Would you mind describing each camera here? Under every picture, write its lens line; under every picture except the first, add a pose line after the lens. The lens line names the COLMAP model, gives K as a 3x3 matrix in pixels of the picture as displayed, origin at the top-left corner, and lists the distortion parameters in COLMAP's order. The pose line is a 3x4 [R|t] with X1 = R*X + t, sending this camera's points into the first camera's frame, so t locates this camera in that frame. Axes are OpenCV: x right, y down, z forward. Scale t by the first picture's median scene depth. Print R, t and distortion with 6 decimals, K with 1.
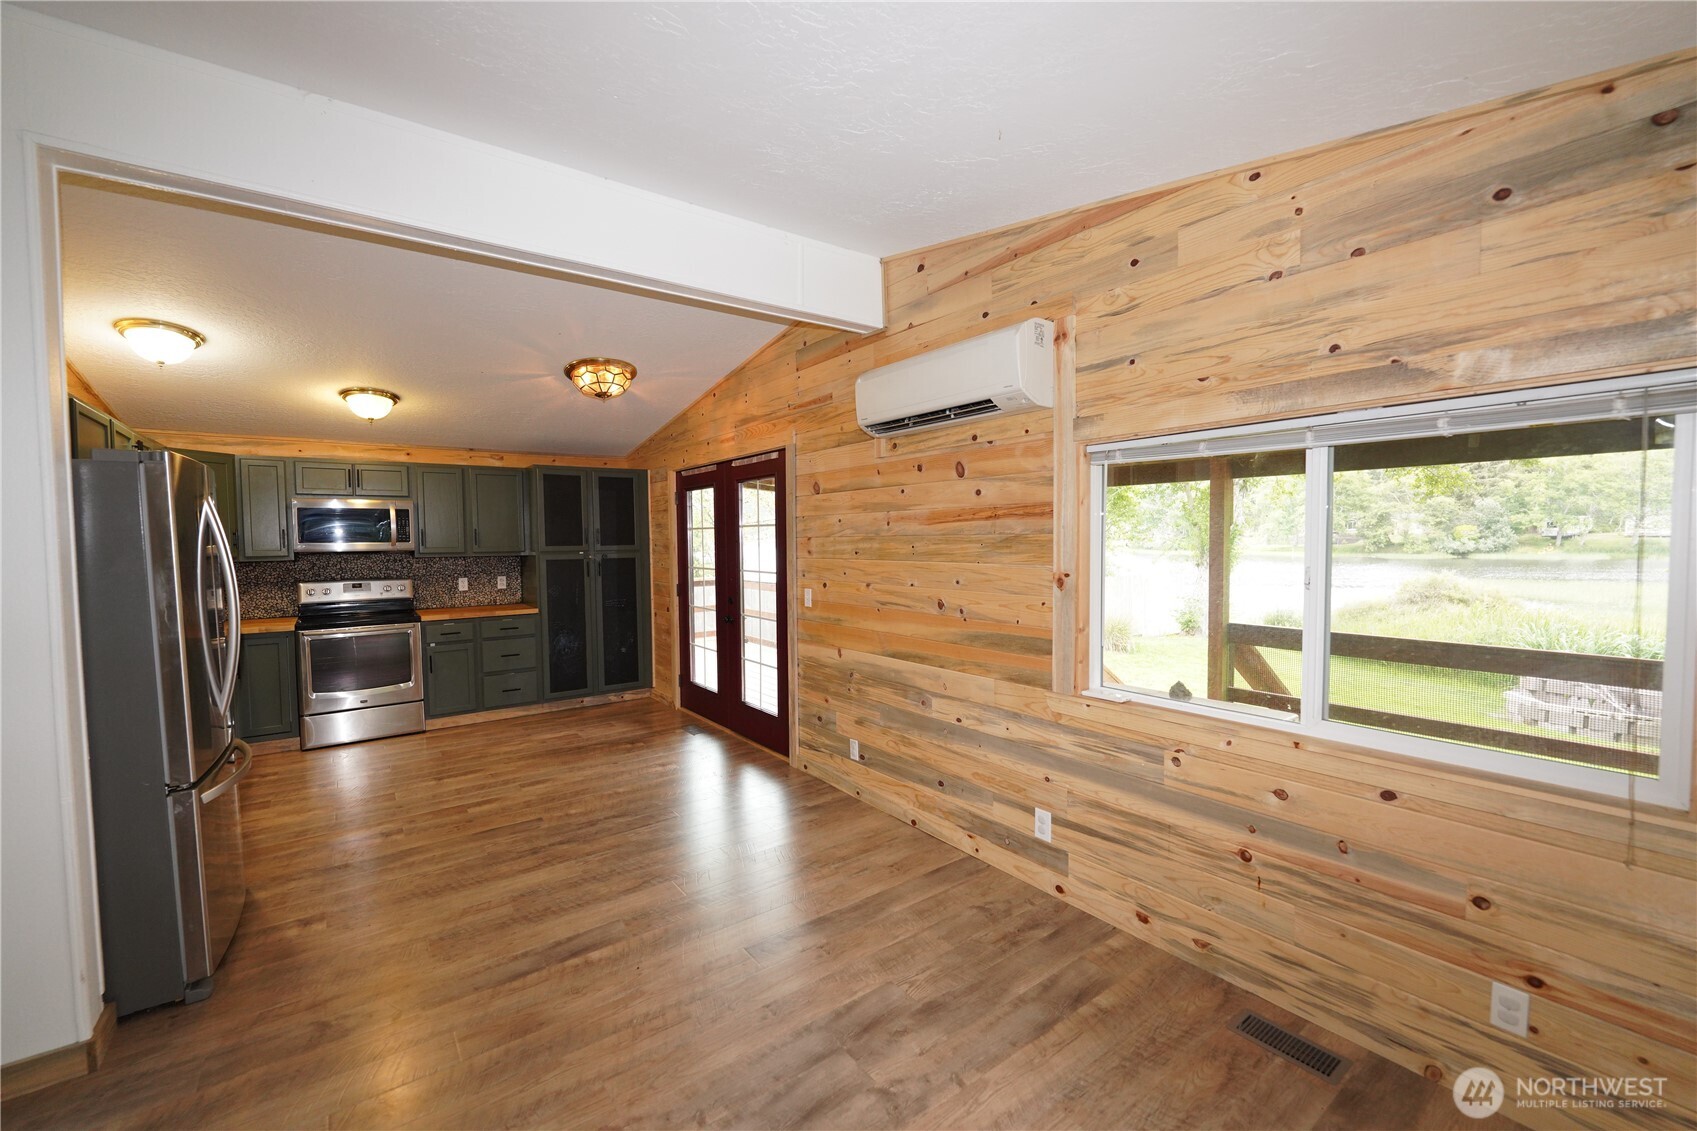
lens RADIAL K [[686.4, 0, 855.1], [0, 686.4, 567.0], [0, 0, 1]] dist [-0.003624, -0.005389]
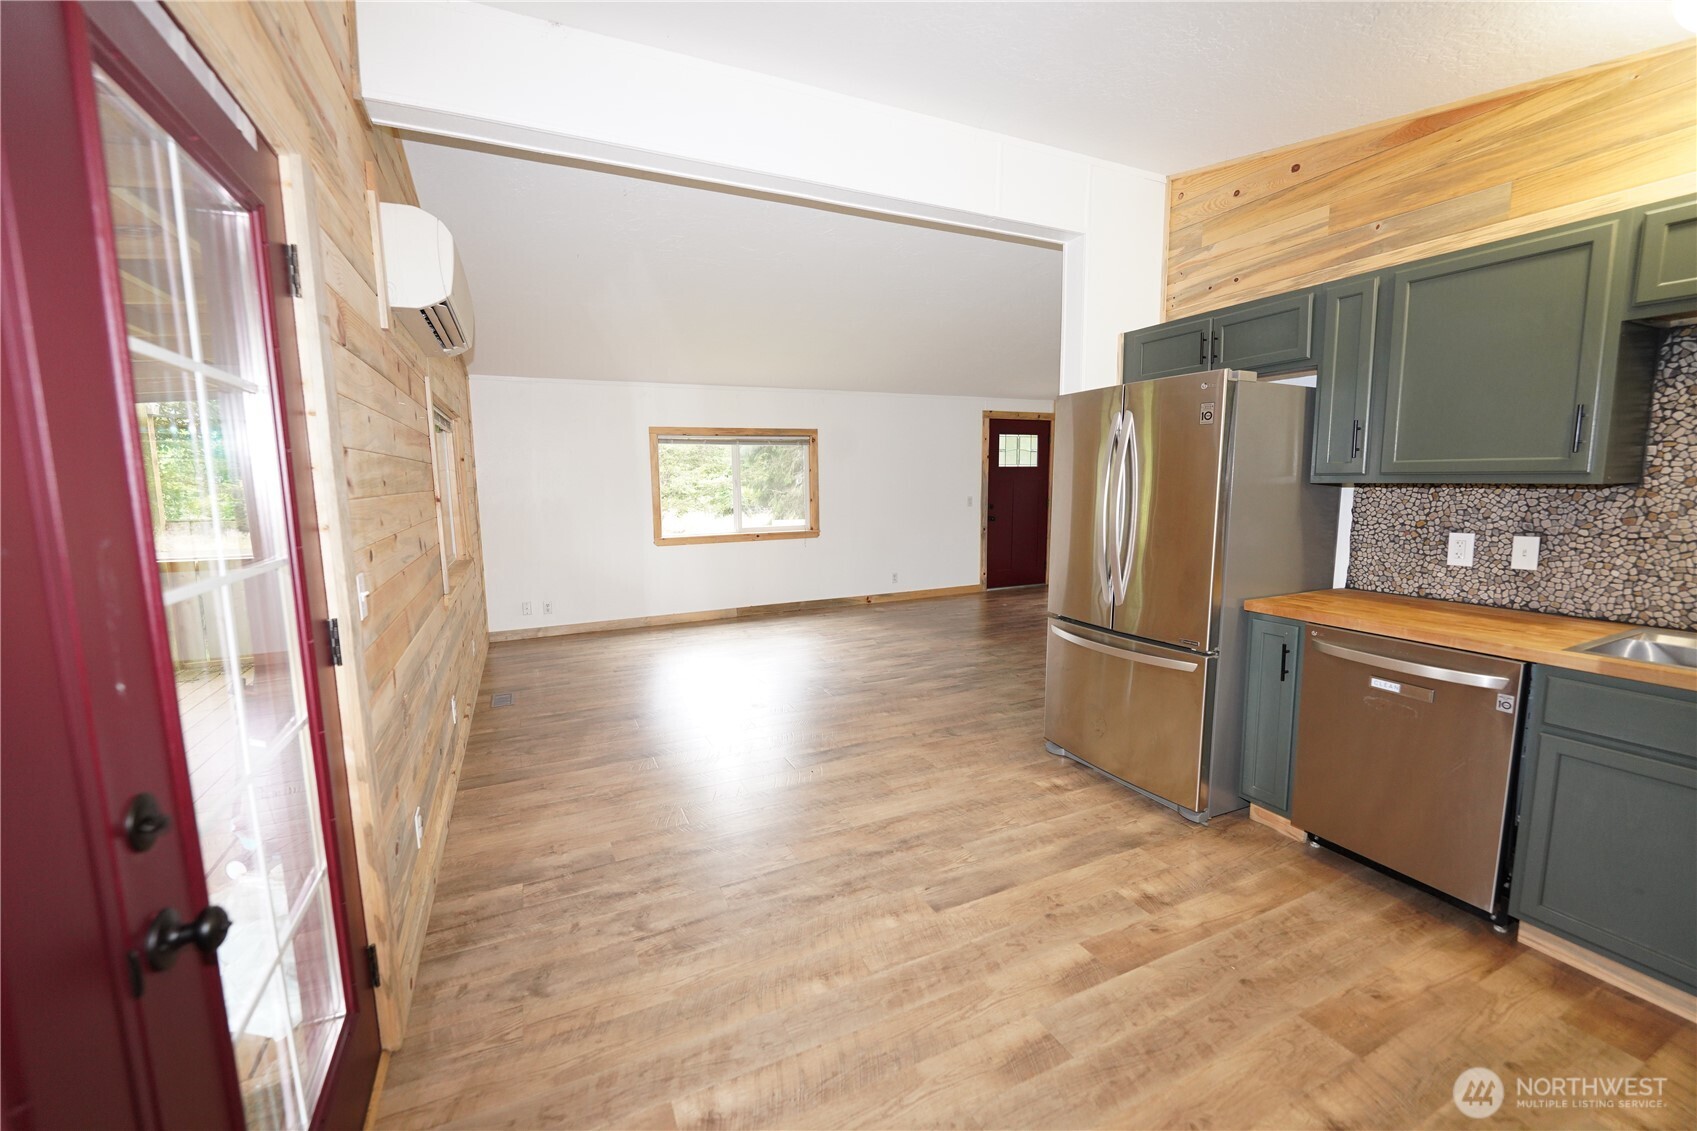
lens RADIAL K [[686.4, 0, 855.1], [0, 686.4, 567.0], [0, 0, 1]] dist [-0.003624, -0.005389]
pose [[-0.979980, -0.003556, 0.199066, -0.481703], [0.030399, 0.985445, 0.167254, -0.034727], [-0.196763, 0.169957, -0.965608, 1.467298]]
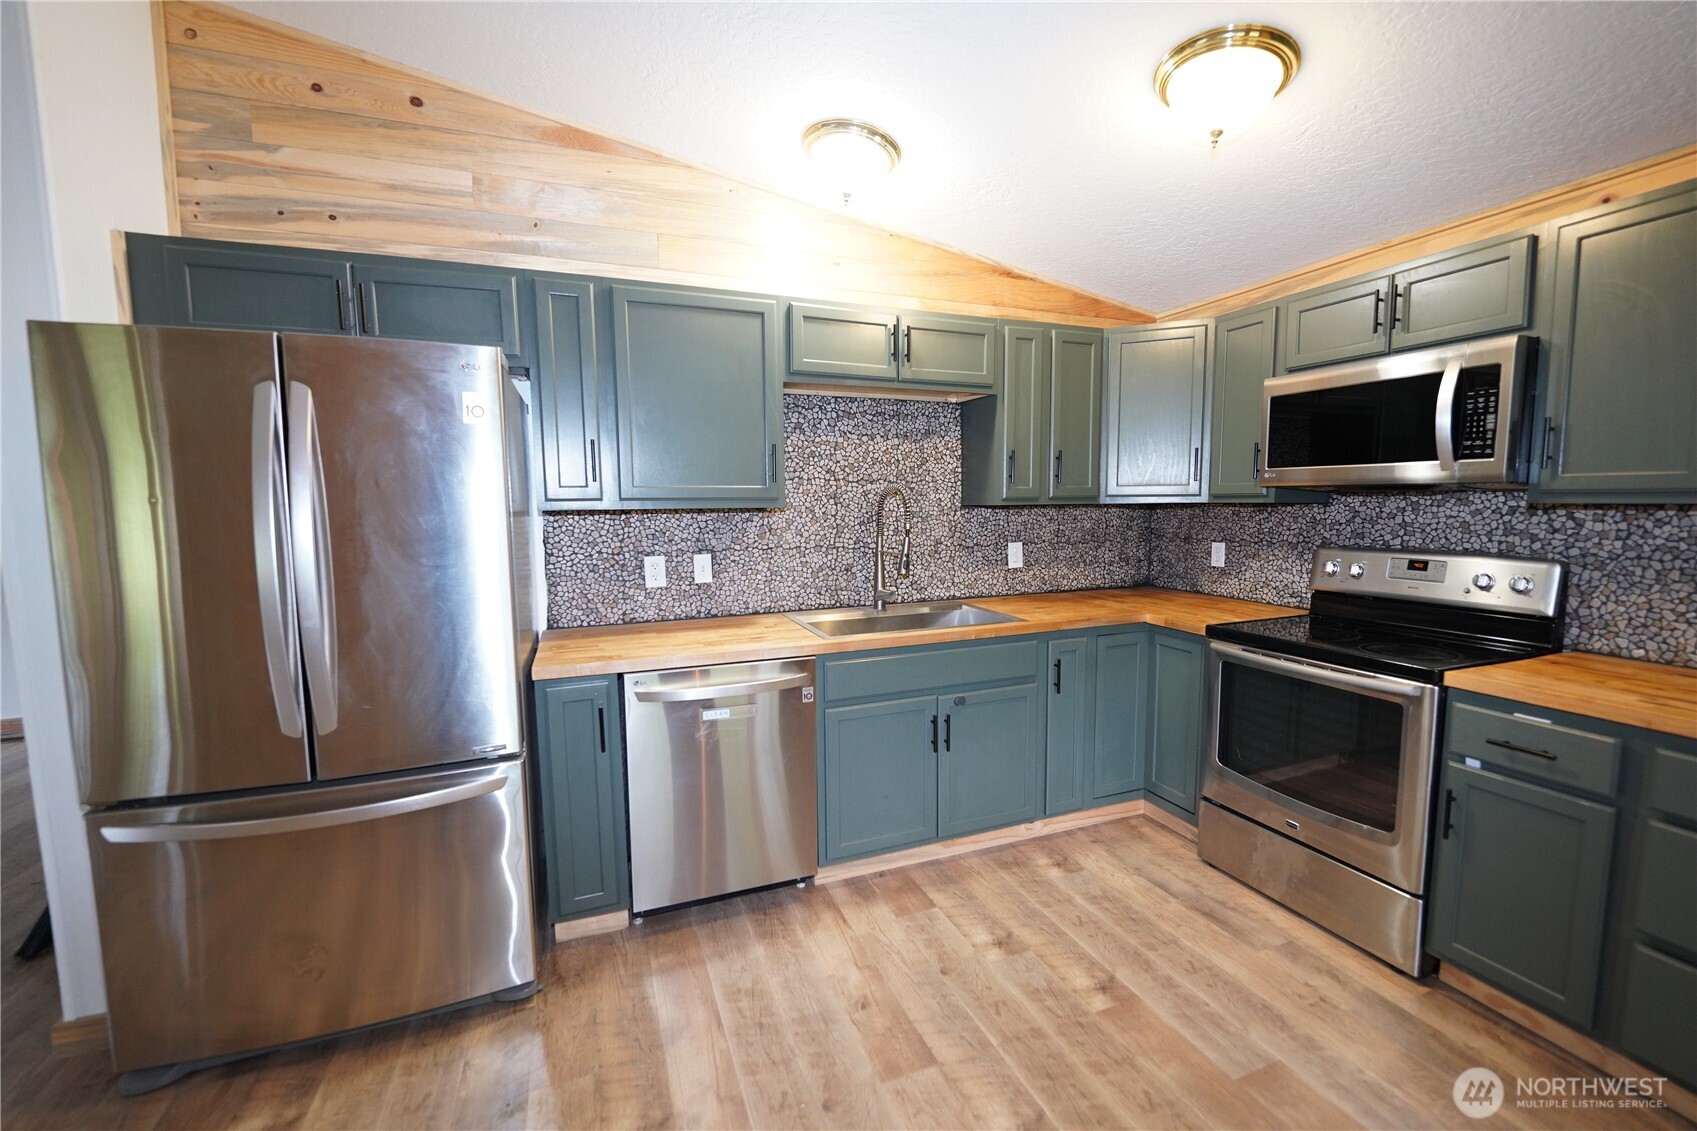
lens RADIAL K [[686.4, 0, 855.1], [0, 686.4, 567.0], [0, 0, 1]] dist [-0.003624, -0.005389]
pose [[-0.267658, 0.106849, -0.957571, -0.309800], [-0.030323, 0.992406, 0.119212, -0.017755], [0.963037, 0.060945, -0.262385, 1.093444]]
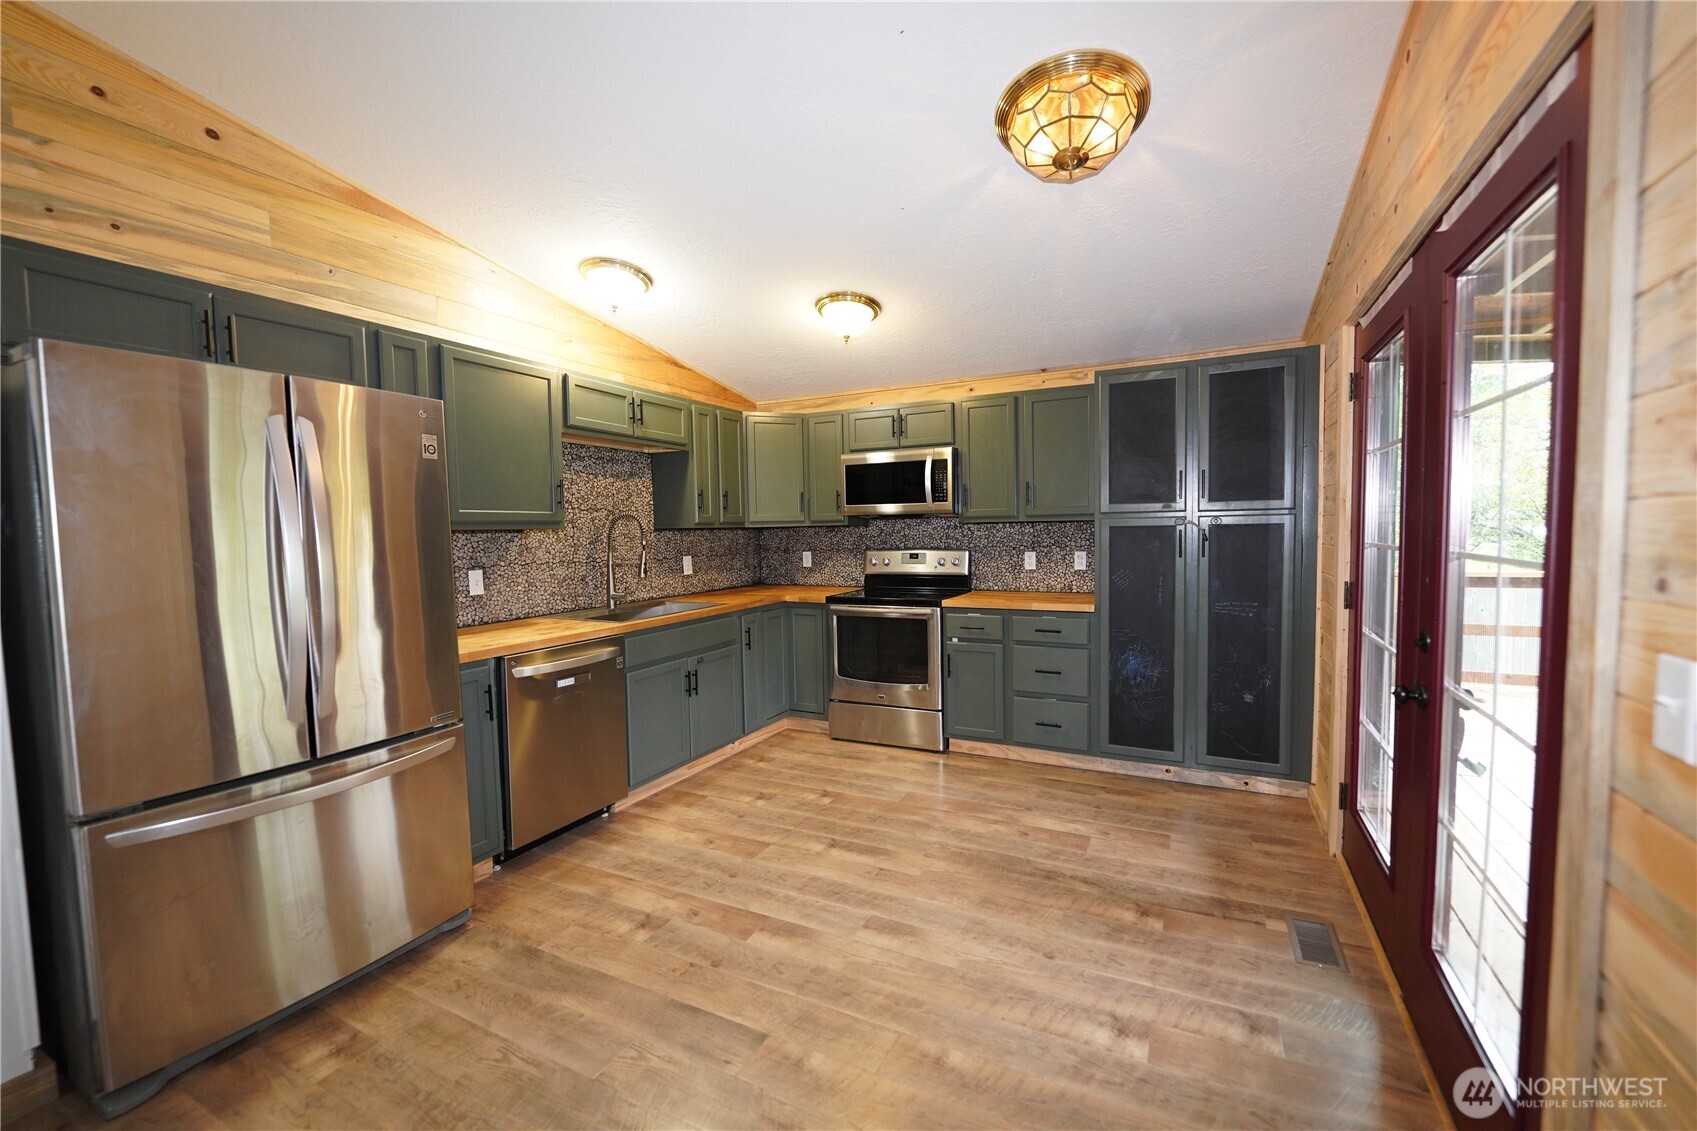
lens RADIAL K [[686.4, 0, 855.1], [0, 686.4, 567.0], [0, 0, 1]] dist [-0.003624, -0.005389]
pose [[0.445630, 0.053028, -0.893645, -0.007771], [-0.026422, 0.998588, 0.046079, 0.004867], [0.894827, 0.003077, 0.446402, 0.793141]]
